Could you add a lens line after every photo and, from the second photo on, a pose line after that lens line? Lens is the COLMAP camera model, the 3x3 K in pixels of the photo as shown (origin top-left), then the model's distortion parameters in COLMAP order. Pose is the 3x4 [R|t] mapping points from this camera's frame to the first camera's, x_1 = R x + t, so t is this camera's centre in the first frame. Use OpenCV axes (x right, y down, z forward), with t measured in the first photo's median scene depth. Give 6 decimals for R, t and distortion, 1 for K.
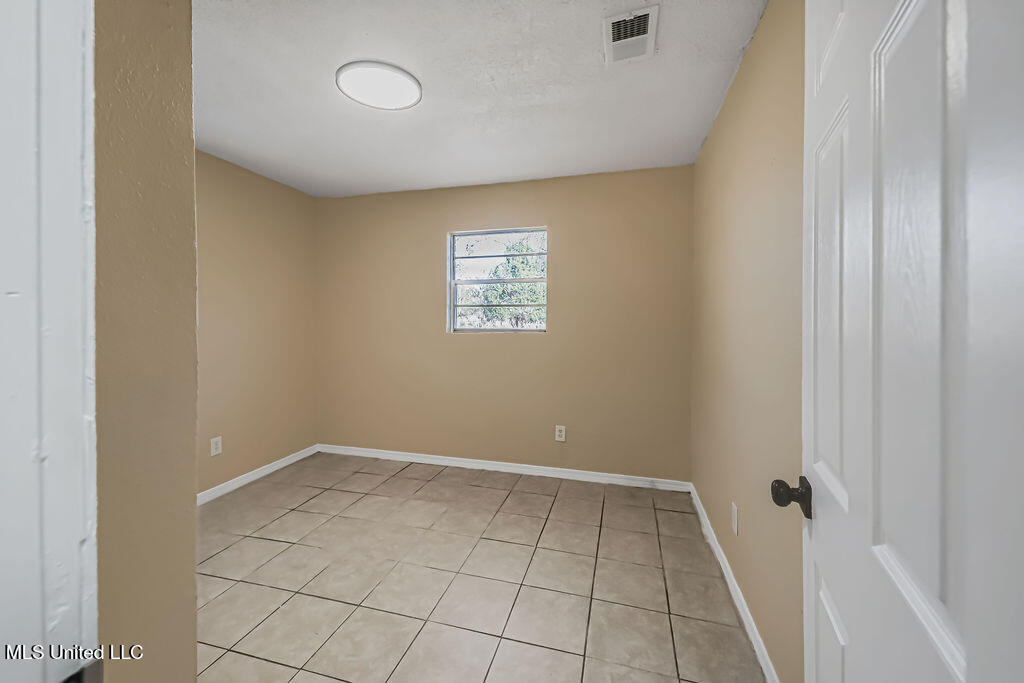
lens RADIAL K [[400.1, 0, 513.4], [0, 400.1, 324.9], [0, 0, 1]] dist [-0.000073, -0.000021]
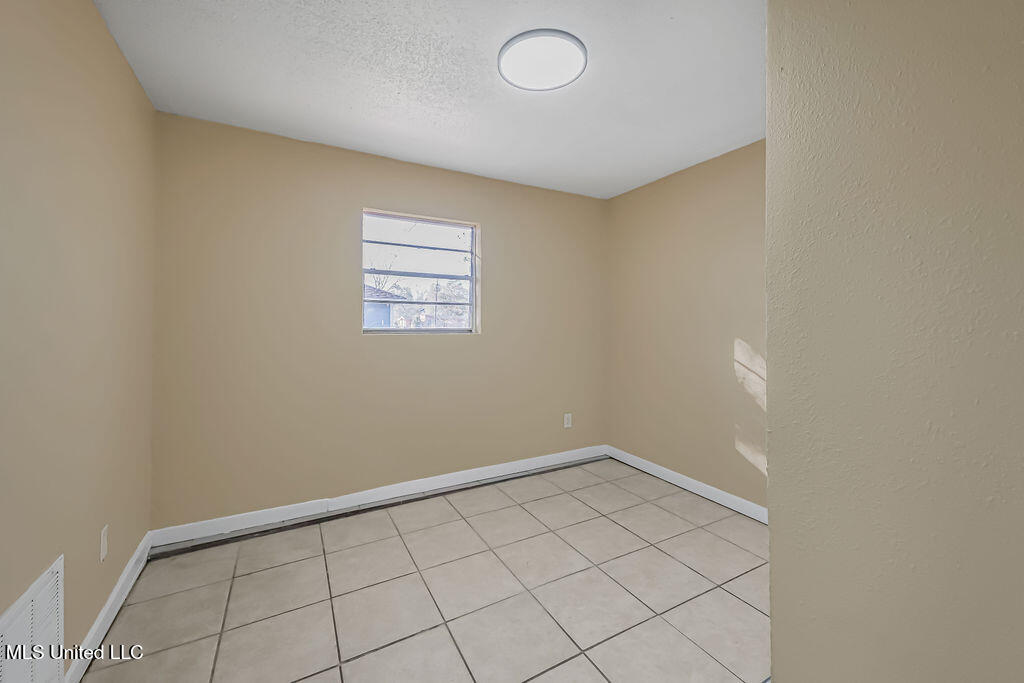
lens RADIAL K [[404.7, 0, 515.1], [0, 404.7, 333.2], [0, 0, 1]] dist [0.000418, 0.000030]
pose [[0.714467, -0.015856, 0.699490, -0.775493], [0.001761, 0.999781, 0.020864, 0.001682], [-0.699667, -0.013674, 0.714338, 0.297078]]
